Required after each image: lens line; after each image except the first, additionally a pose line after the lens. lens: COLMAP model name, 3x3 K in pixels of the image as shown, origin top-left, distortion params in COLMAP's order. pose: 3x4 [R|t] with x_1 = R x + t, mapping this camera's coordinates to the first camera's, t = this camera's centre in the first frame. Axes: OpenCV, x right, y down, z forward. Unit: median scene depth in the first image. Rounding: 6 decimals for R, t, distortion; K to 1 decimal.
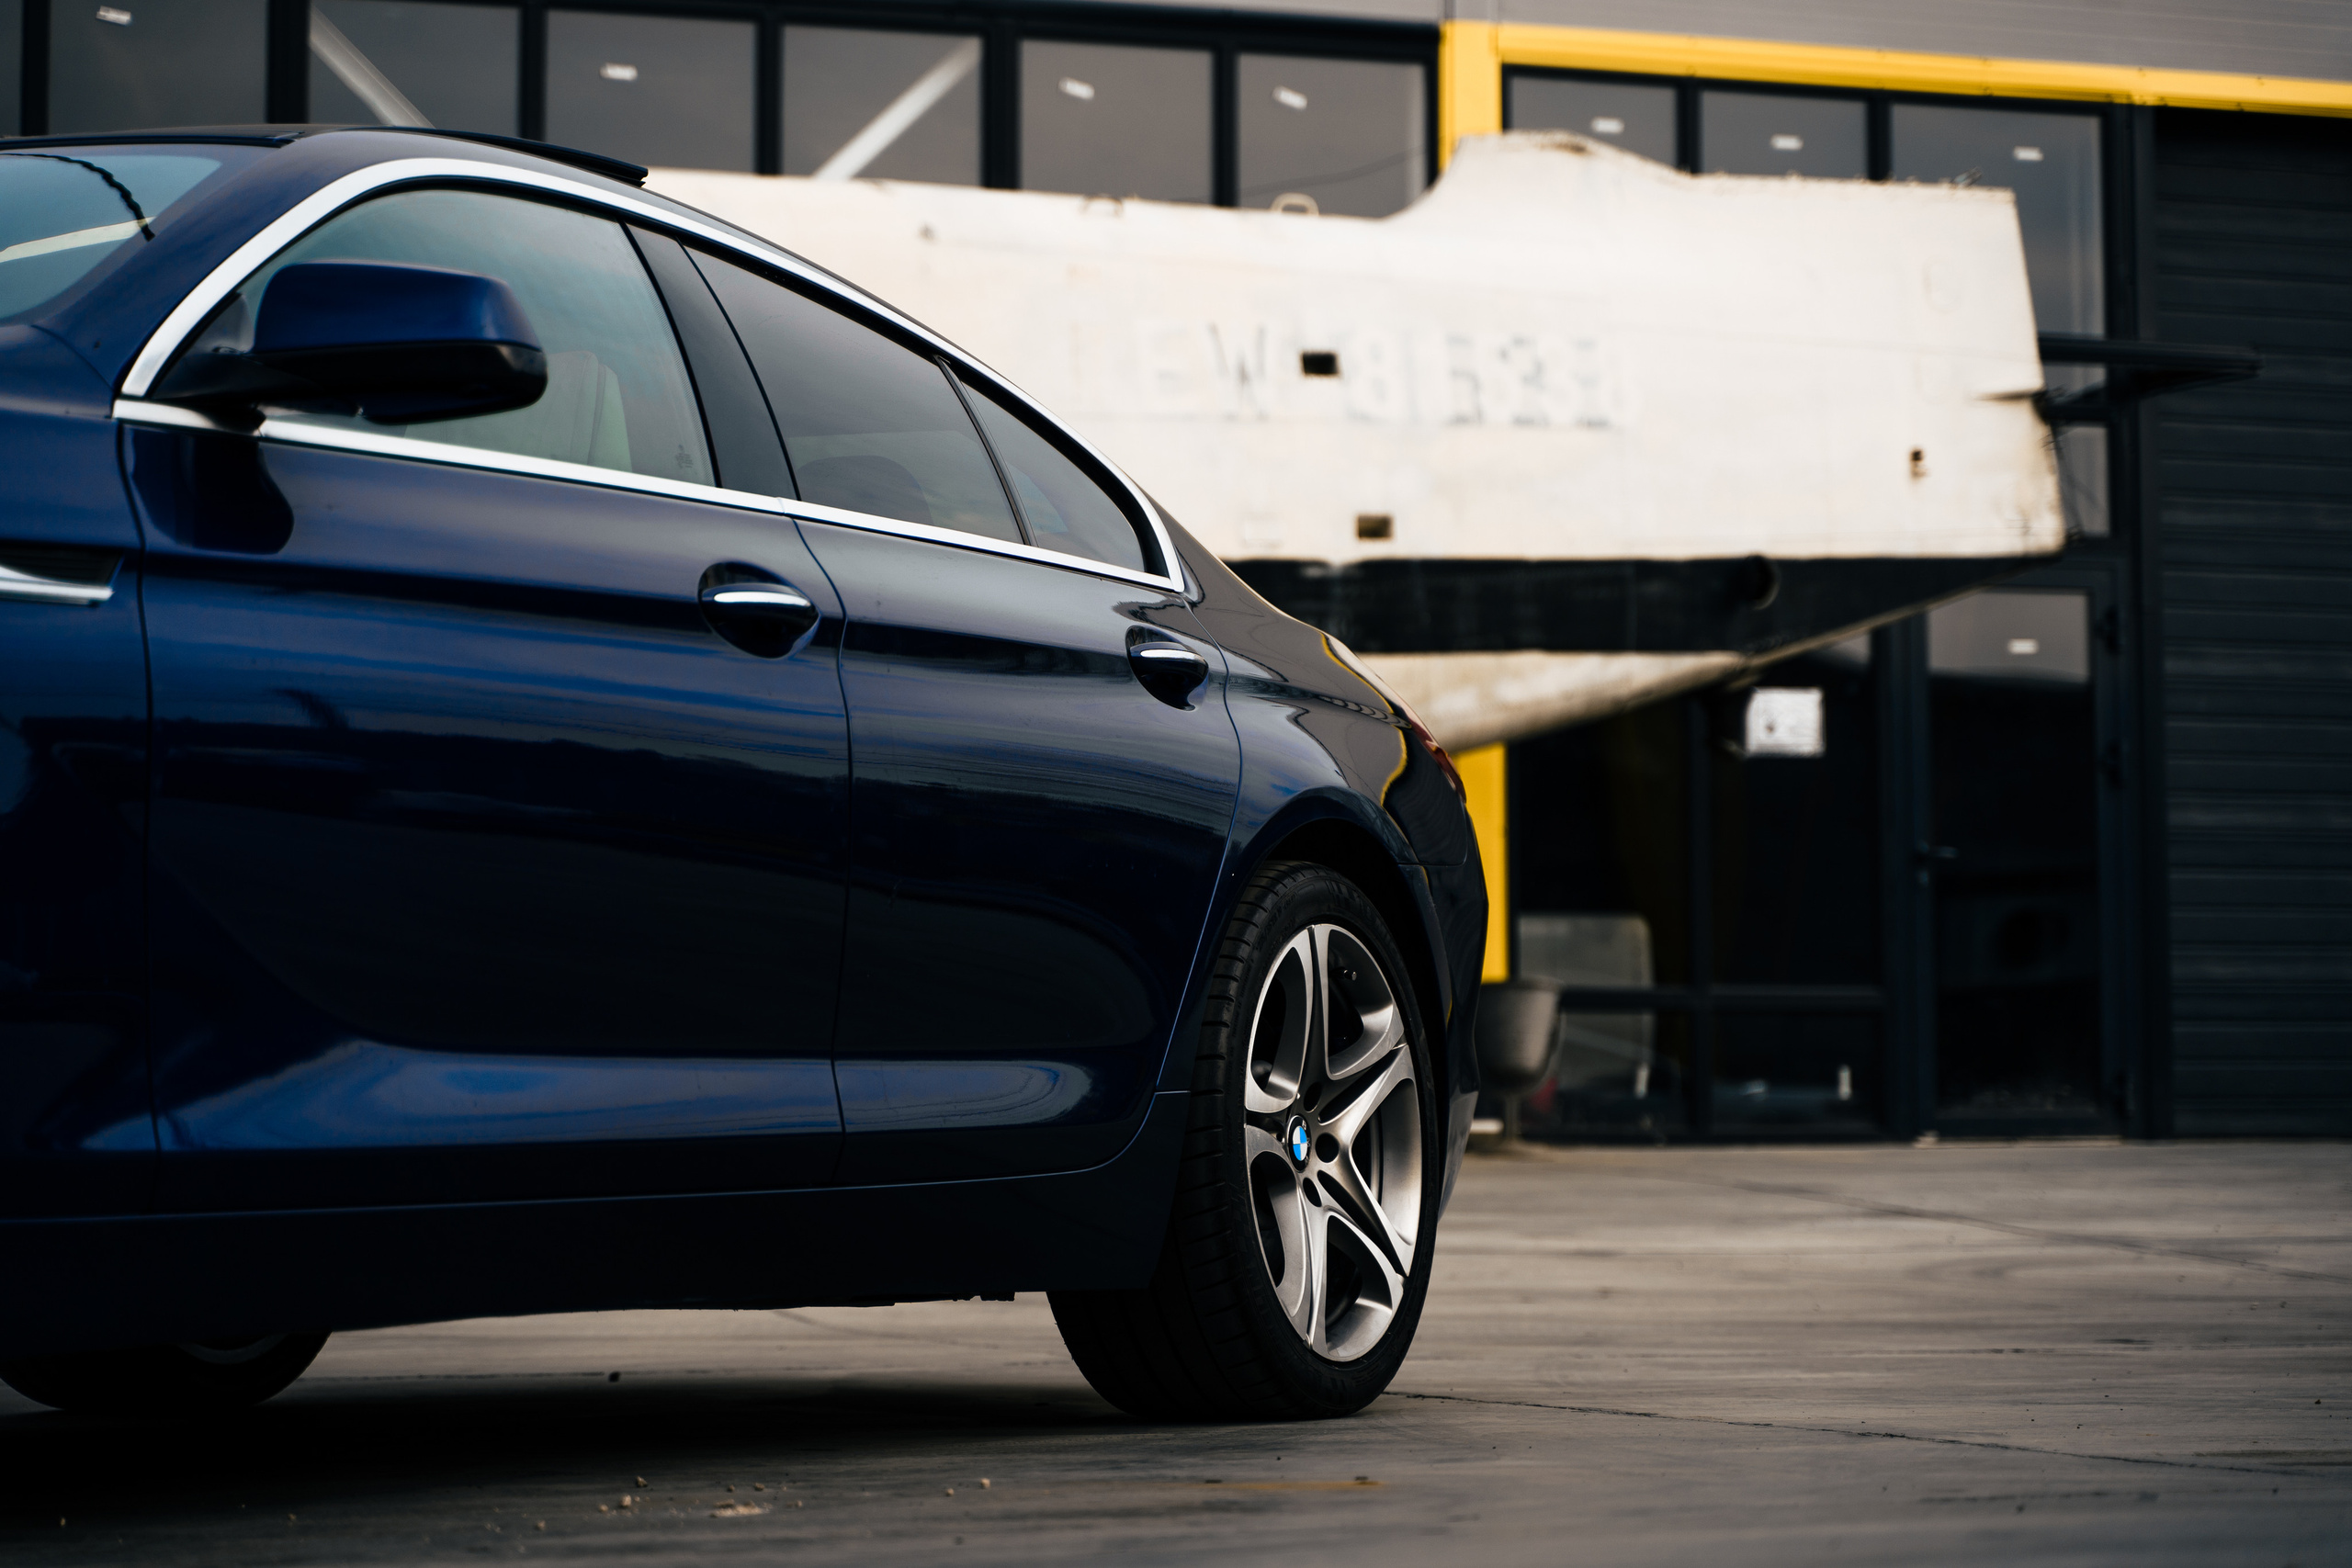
lens RADIAL K [[5036.6, 0, 1175.6], [0, 5036.6, 794.8], [0, 0, 1]] dist [-0.017231, 0.000000]
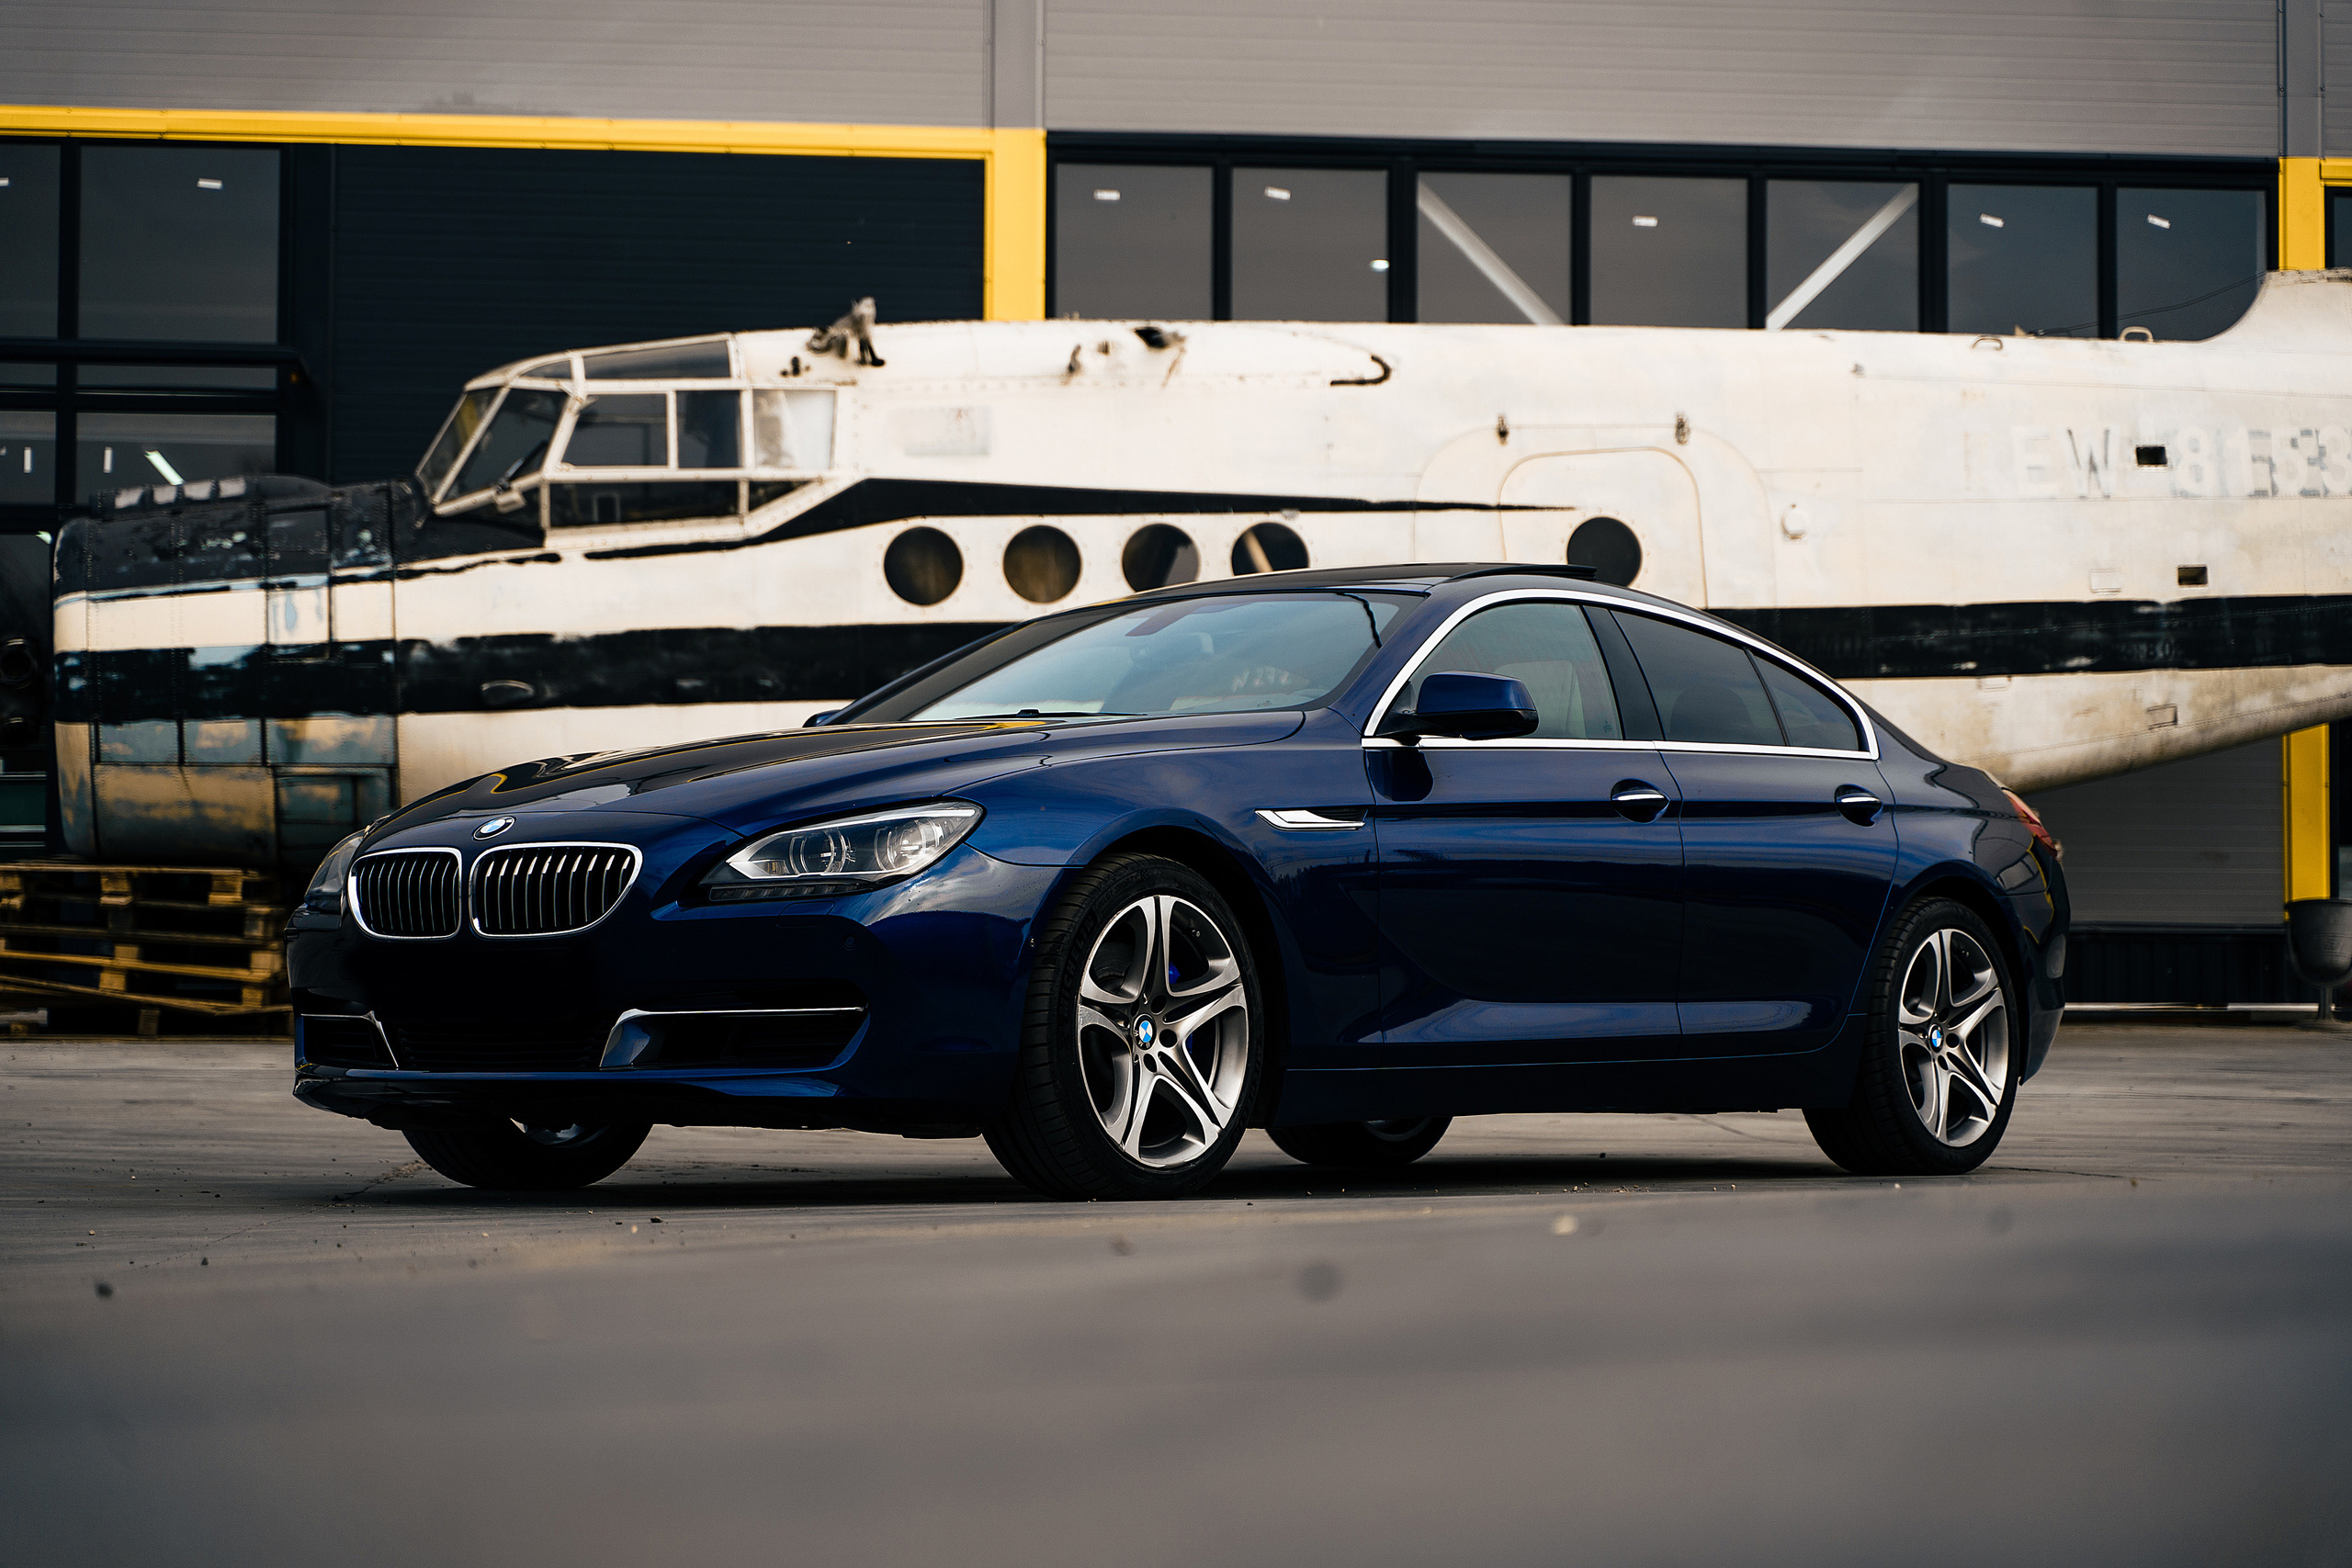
lens RADIAL K [[5036.6, 0, 1241.9], [0, 5036.6, 885.0], [0, 0, 1]] dist [-0.017231, 0.000000]
pose [[0.979051, -0.001917, -0.203605, 0.065309], [0.011367, 0.998911, 0.045258, -0.033895], [0.203296, -0.046624, 0.978007, -0.400830]]
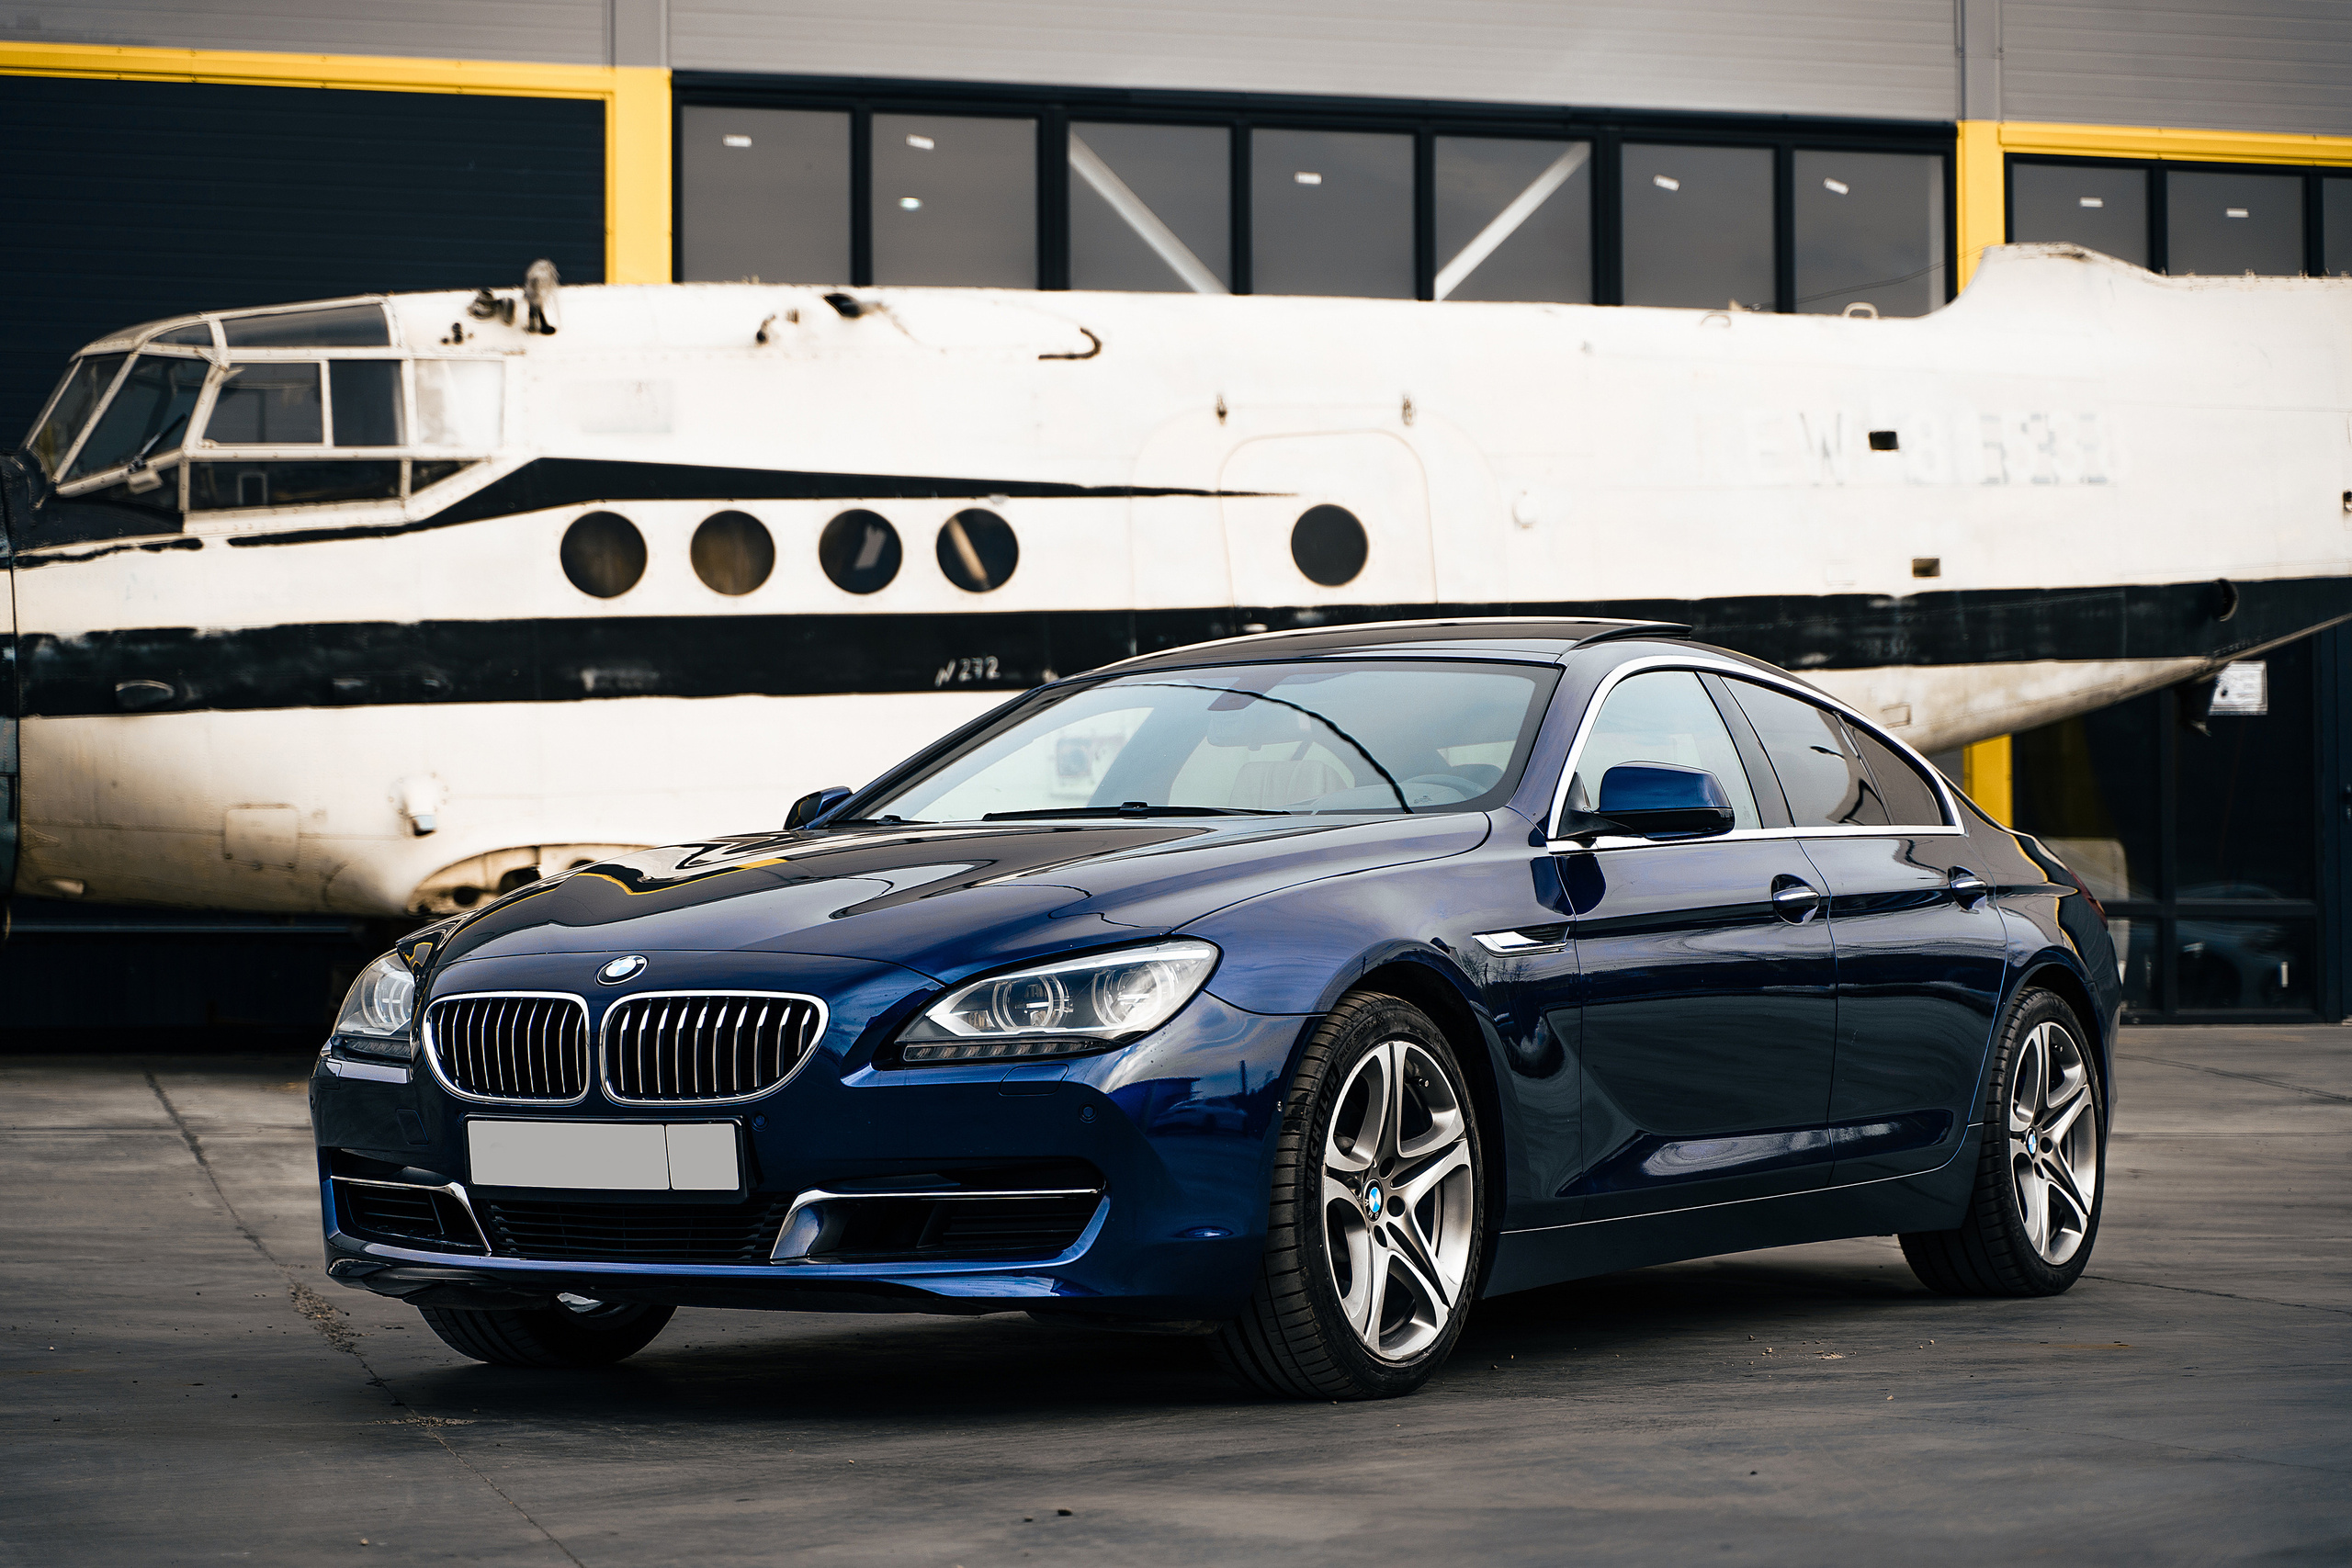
lens RADIAL K [[5036.6, 0, 1208.2], [0, 5036.6, 1008.9], [0, 0, 1]] dist [-0.017231, 0.000000]
pose [[0.997822, 0.000005, -0.065963, -0.060239], [0.005823, 0.996090, 0.088155, -0.055504], [0.065705, -0.088347, 0.993920, -0.319285]]
